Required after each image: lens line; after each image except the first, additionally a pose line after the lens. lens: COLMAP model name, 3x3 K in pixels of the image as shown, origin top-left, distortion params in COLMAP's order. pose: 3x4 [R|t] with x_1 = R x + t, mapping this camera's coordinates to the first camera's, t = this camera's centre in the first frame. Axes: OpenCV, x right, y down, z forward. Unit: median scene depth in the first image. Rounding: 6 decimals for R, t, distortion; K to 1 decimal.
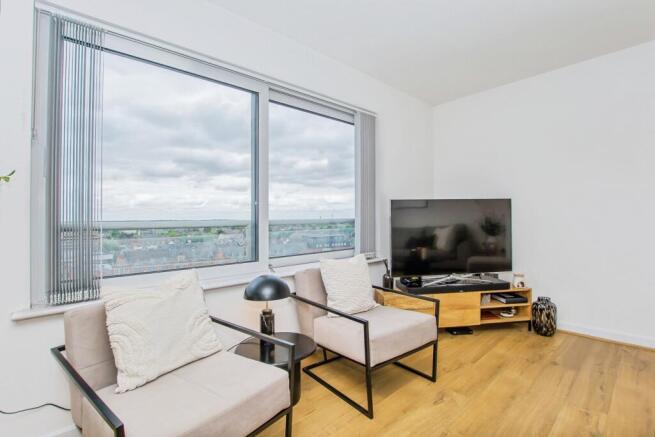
lens RADIAL K [[291.0, 0, 327.5], [0, 291.0, 218.5], [0, 0, 1]] dist [0.000525, -0.000109]
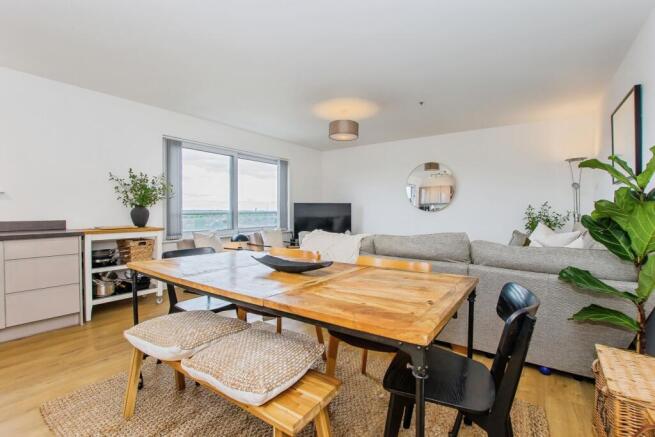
lens RADIAL K [[291.0, 0, 327.5], [0, 291.0, 218.5], [0, 0, 1]] dist [0.000525, -0.000109]
pose [[0.971621, 0.015687, 0.236023, -0.025648], [-0.022484, 0.999406, 0.026135, -0.005051], [-0.235472, -0.030701, 0.971396, -0.642562]]
